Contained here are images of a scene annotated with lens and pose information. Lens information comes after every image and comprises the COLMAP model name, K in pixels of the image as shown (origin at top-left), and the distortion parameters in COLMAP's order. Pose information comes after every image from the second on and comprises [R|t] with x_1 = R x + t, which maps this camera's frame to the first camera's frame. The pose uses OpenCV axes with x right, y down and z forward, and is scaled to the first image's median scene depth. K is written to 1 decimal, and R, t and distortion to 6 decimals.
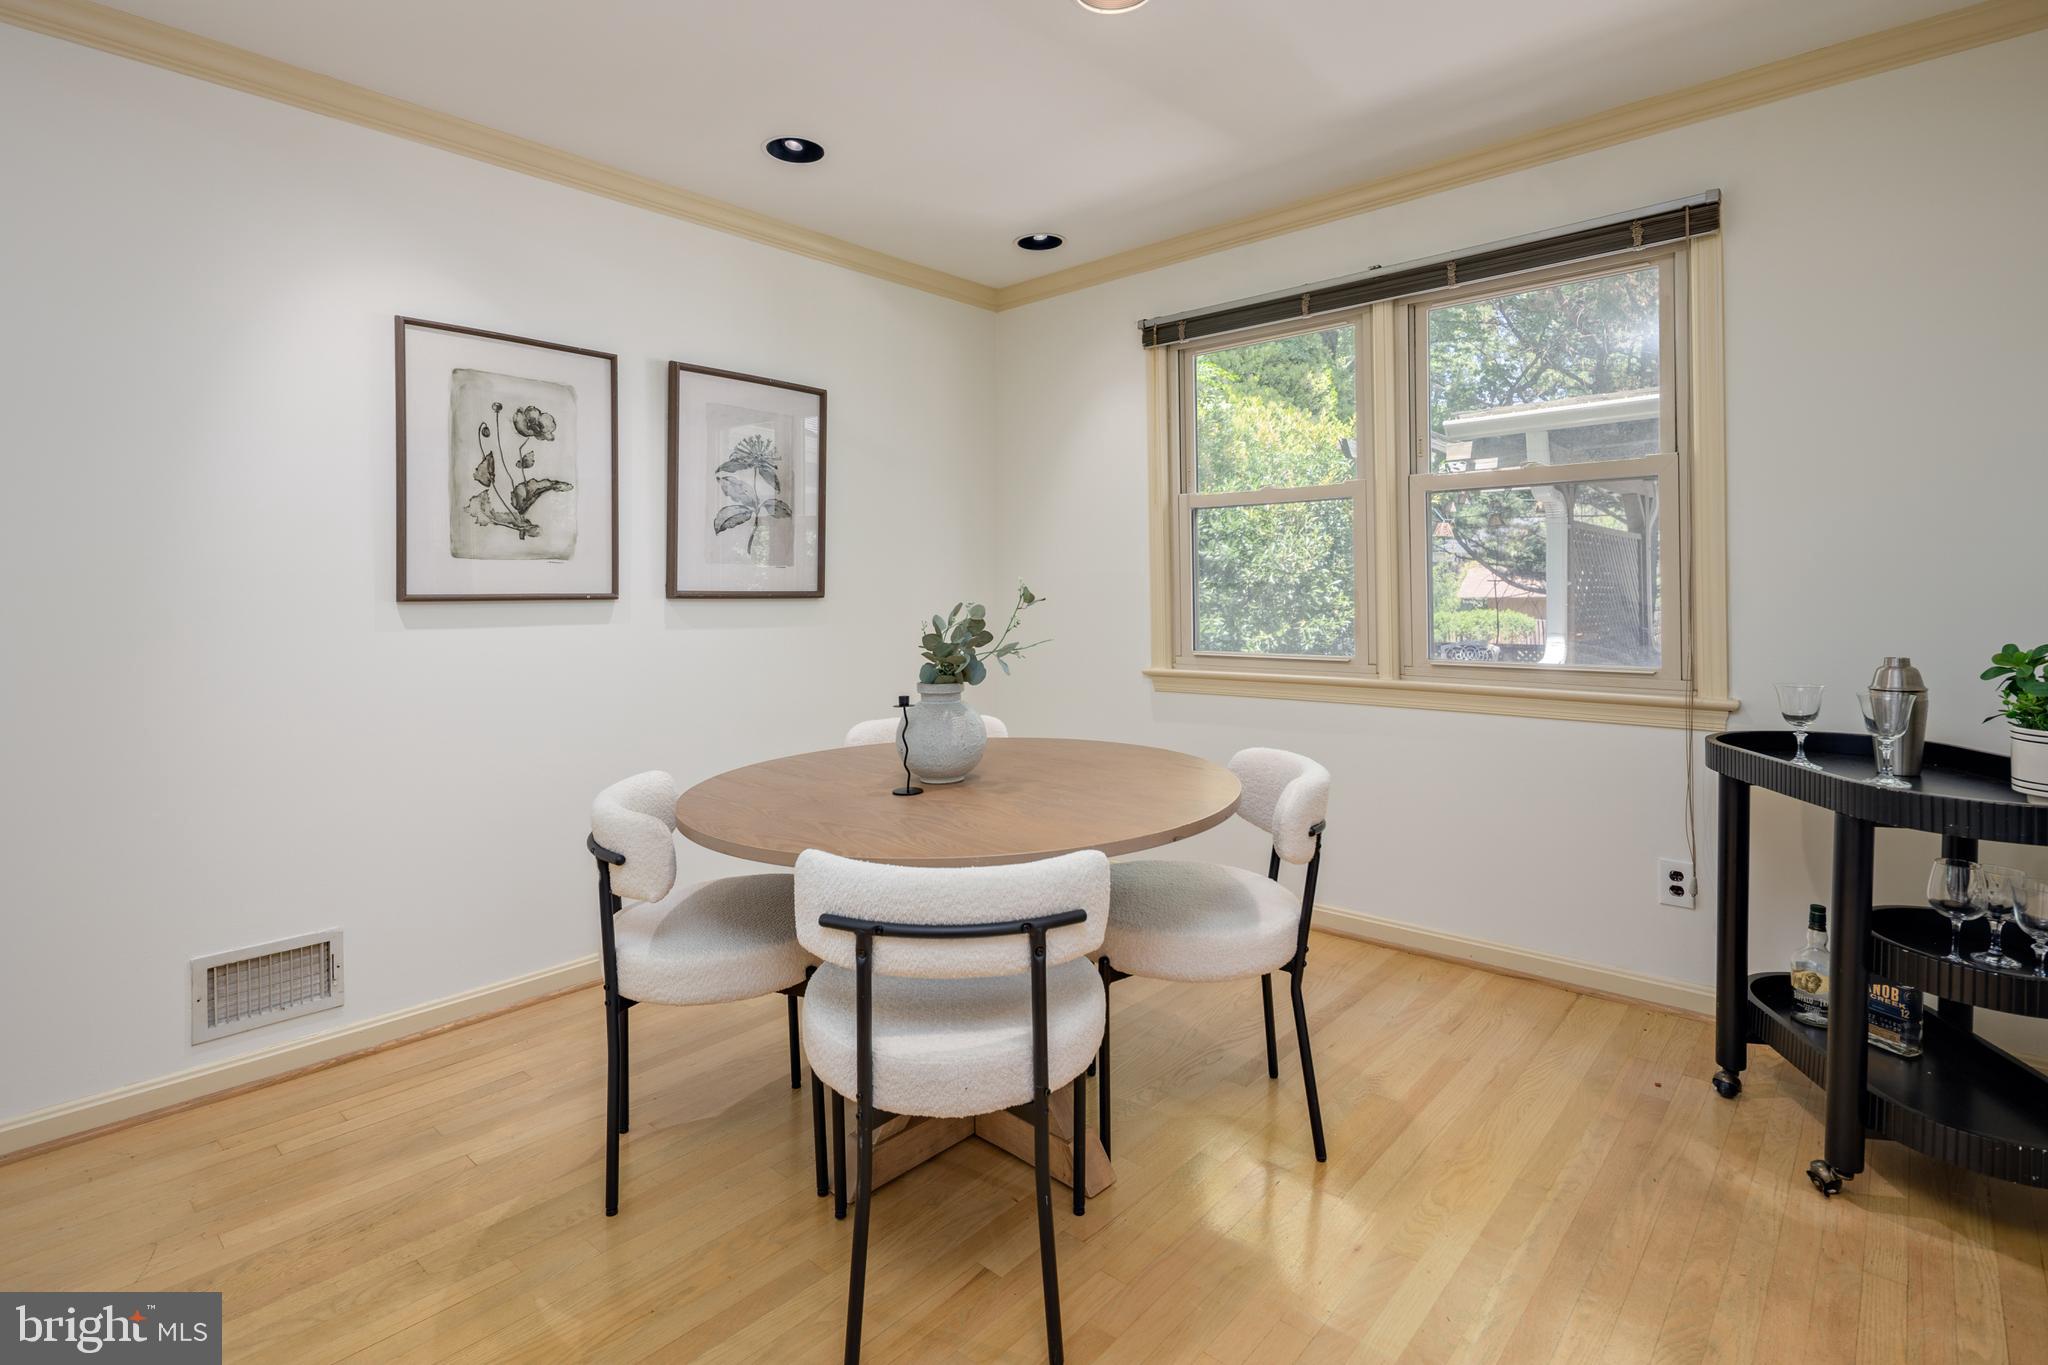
lens RADIAL K [[995.2, 0, 1018.3], [0, 995.2, 585.1], [0, 0, 1]] dist [0.008994, -0.007585]
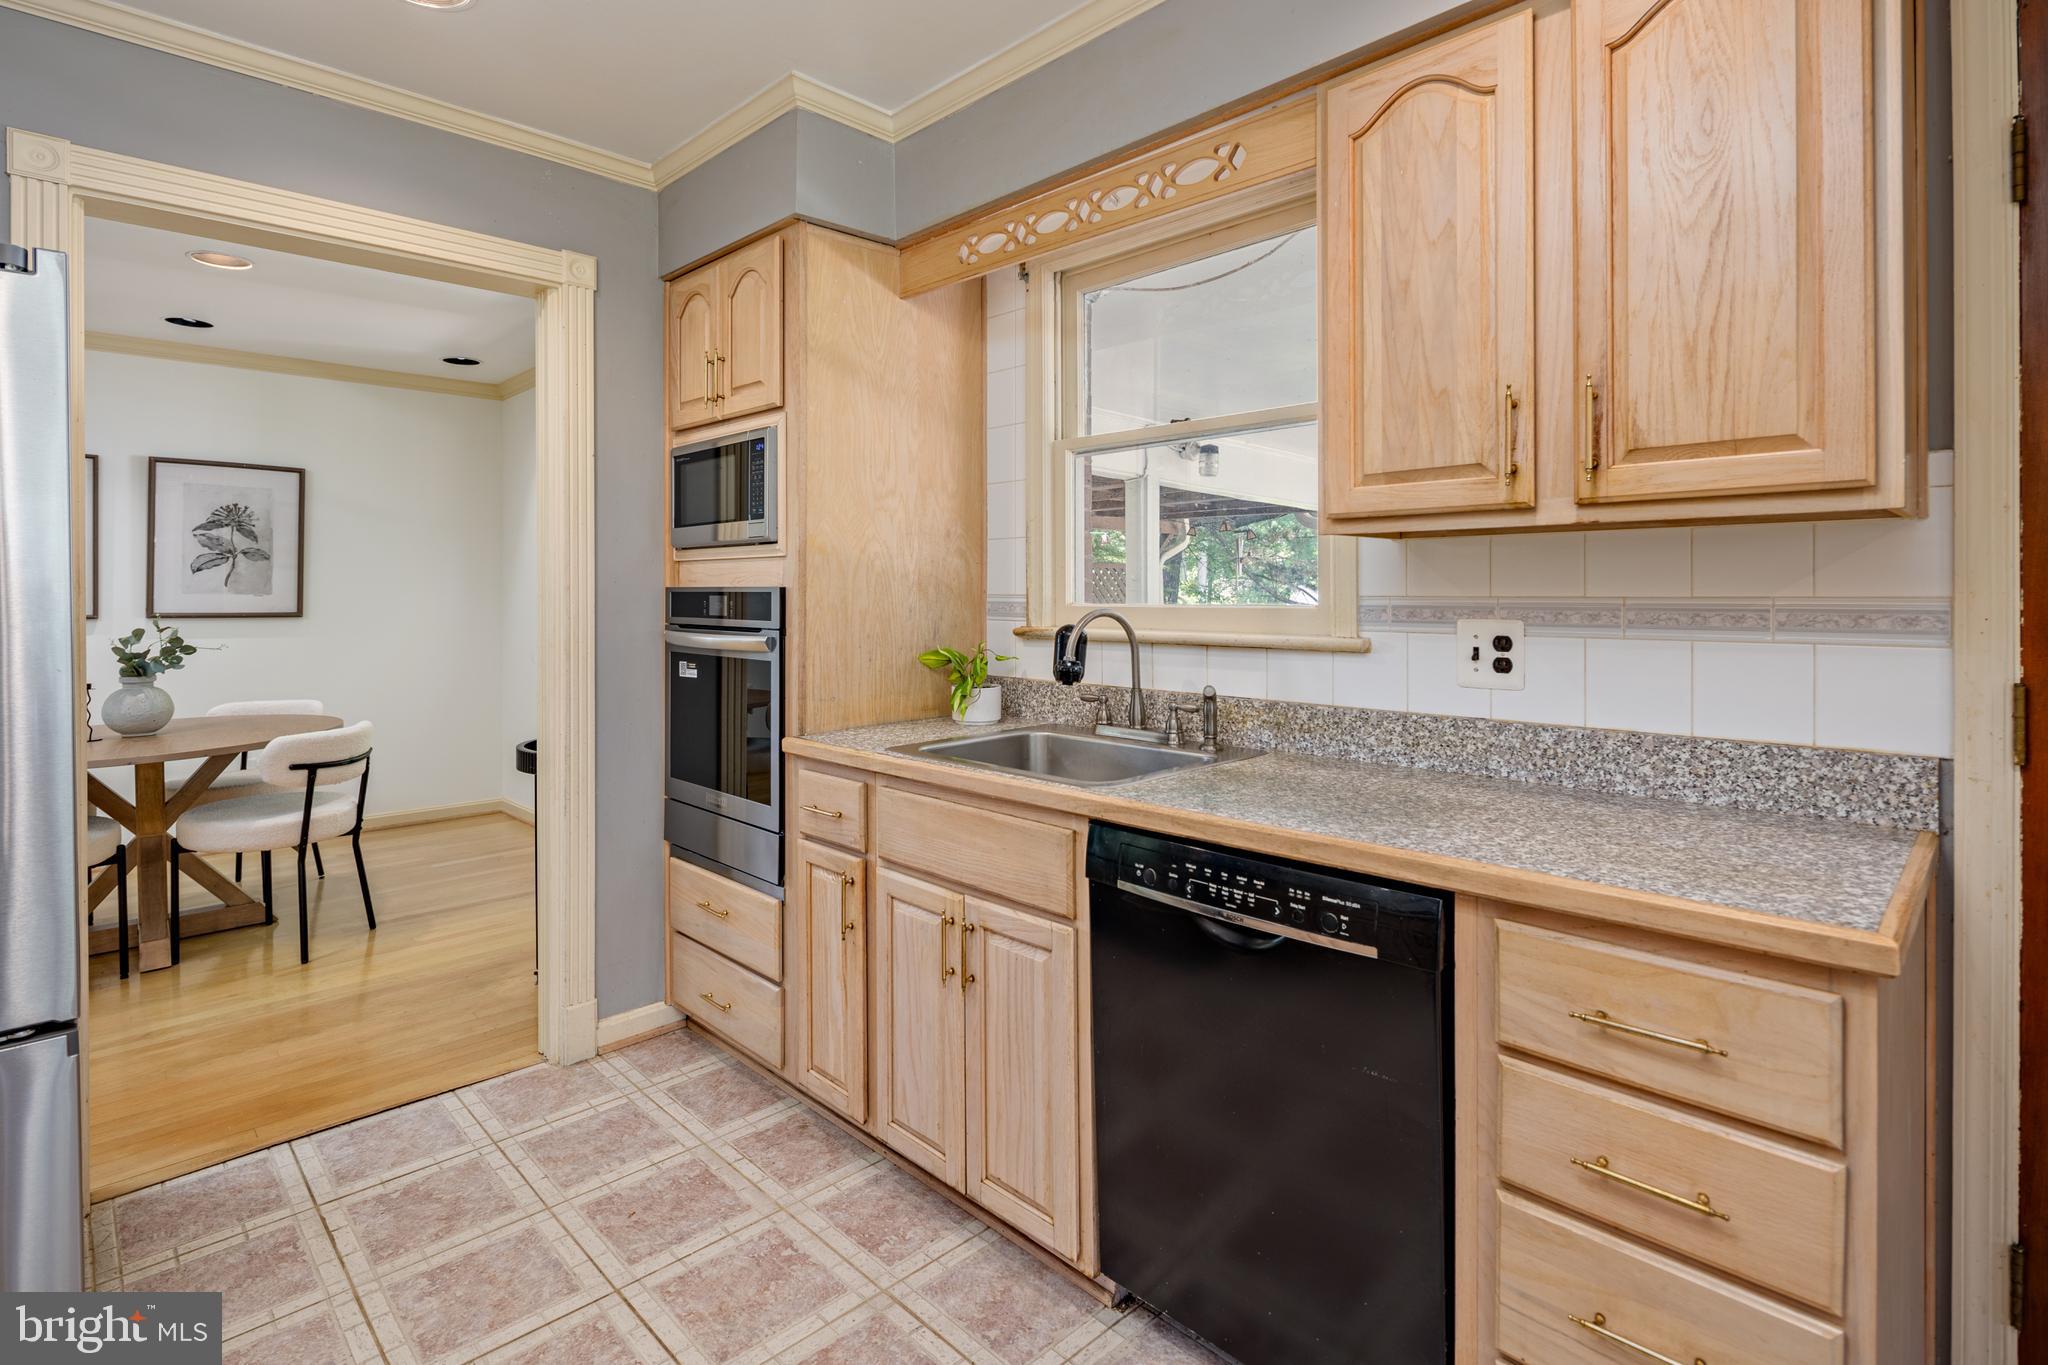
lens RADIAL K [[995.2, 0, 1024.4], [0, 995.2, 589.8], [0, 0, 1]] dist [0.008994, -0.007585]
pose [[0.997806, 0.008824, -0.065620, 1.136890], [-0.008732, 0.999960, 0.001683, -0.046300], [0.065633, -0.001106, 0.997843, -0.419481]]
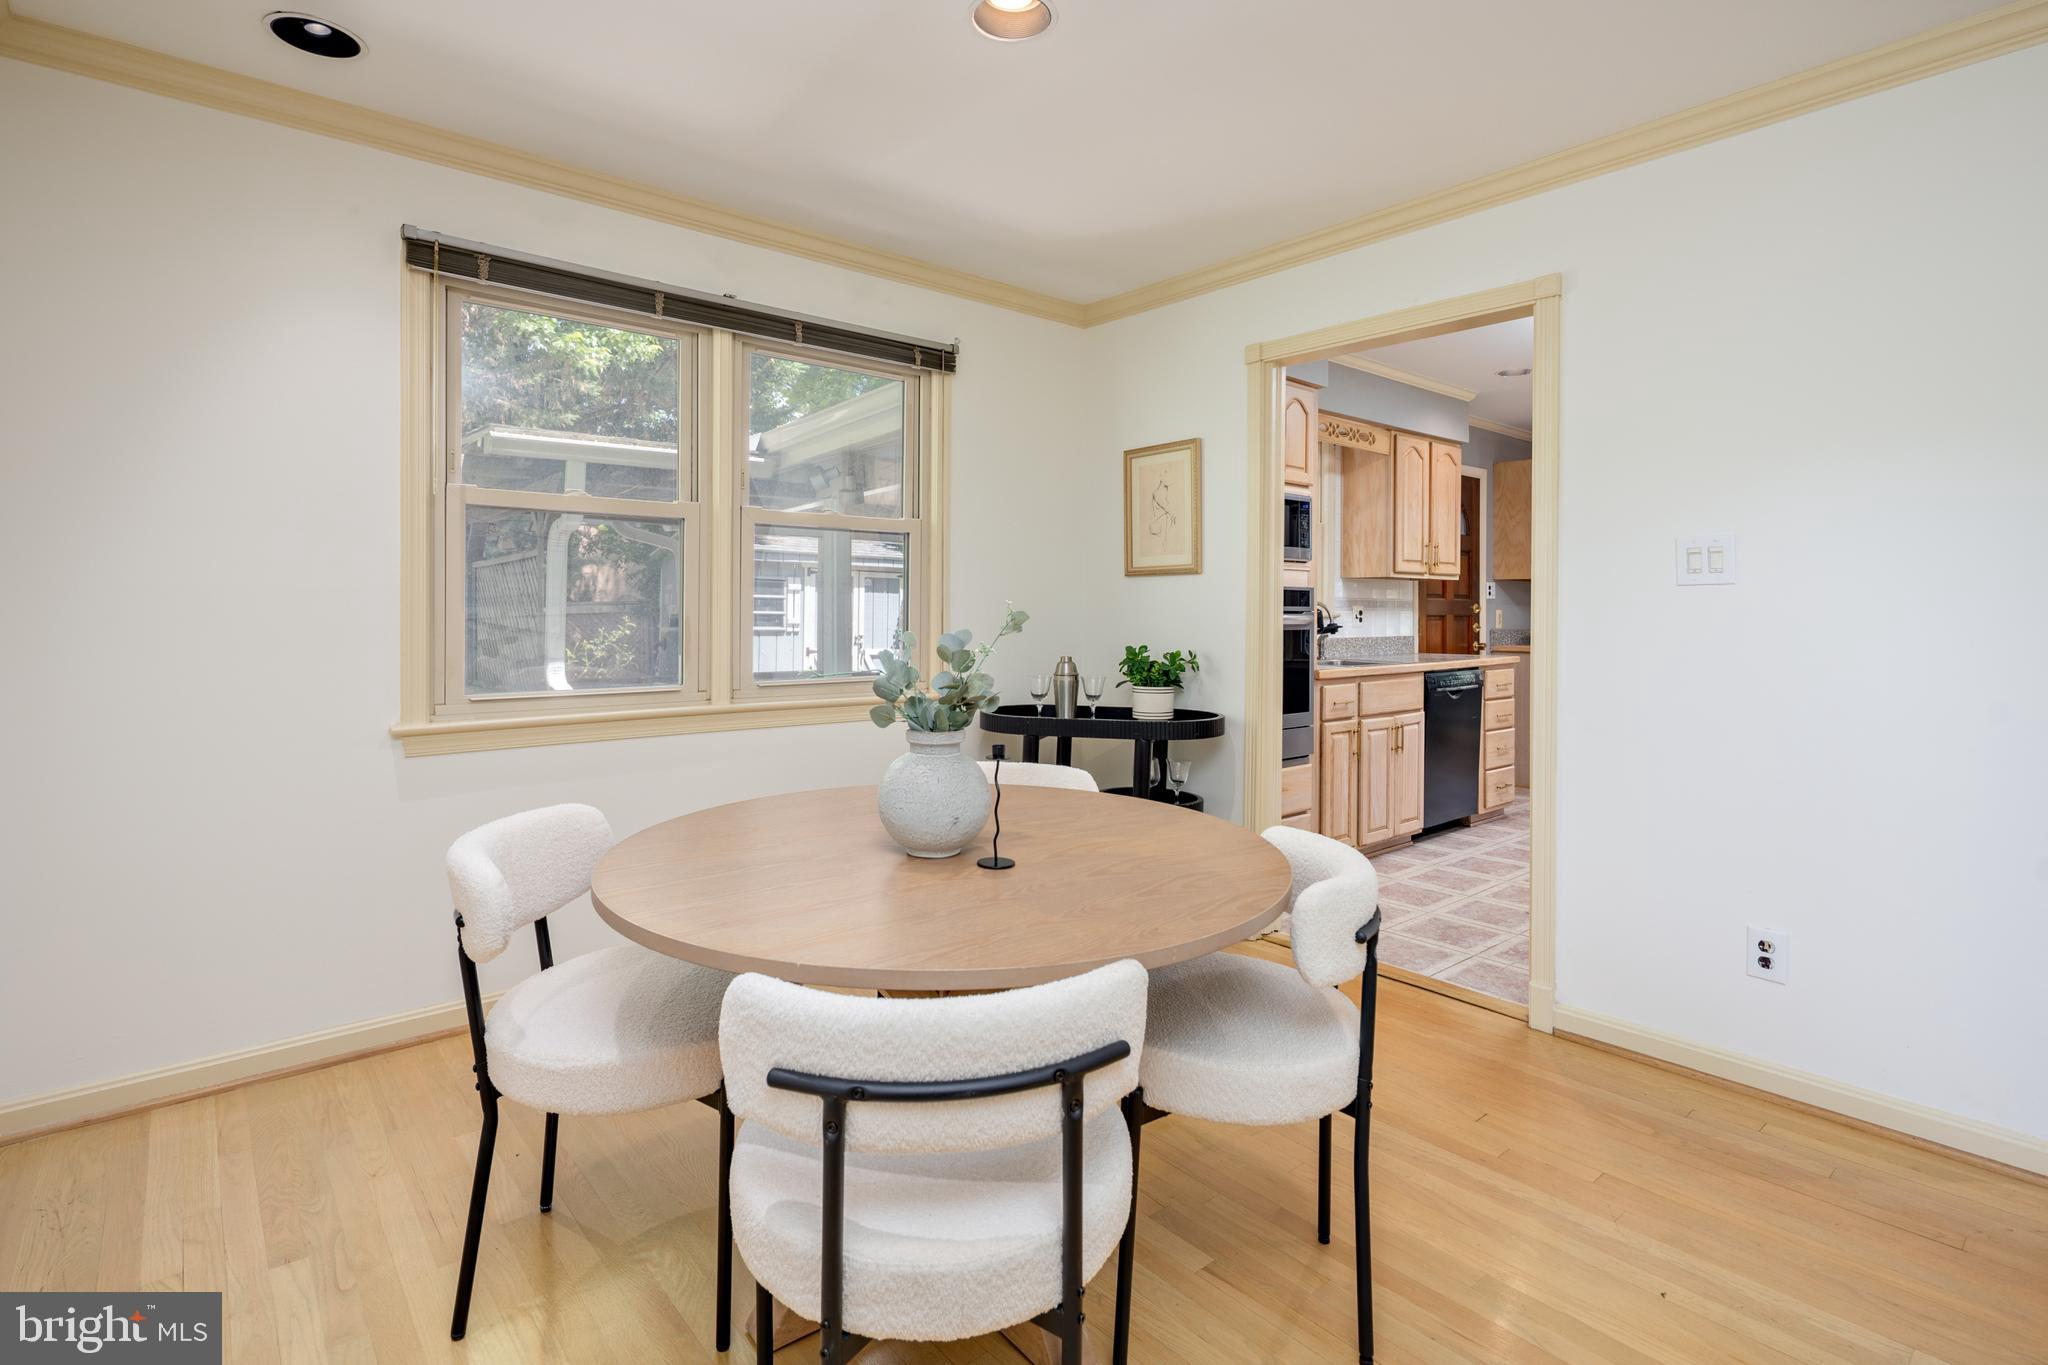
lens RADIAL K [[995.2, 0, 1022.6], [0, 995.2, 600.7], [0, 0, 1]] dist [0.008994, -0.007585]
pose [[0.135095, 0.021231, 0.990605, -0.659040], [-0.009642, 0.999751, -0.020112, 0.007856], [-0.990786, -0.006835, 0.135266, 0.628986]]
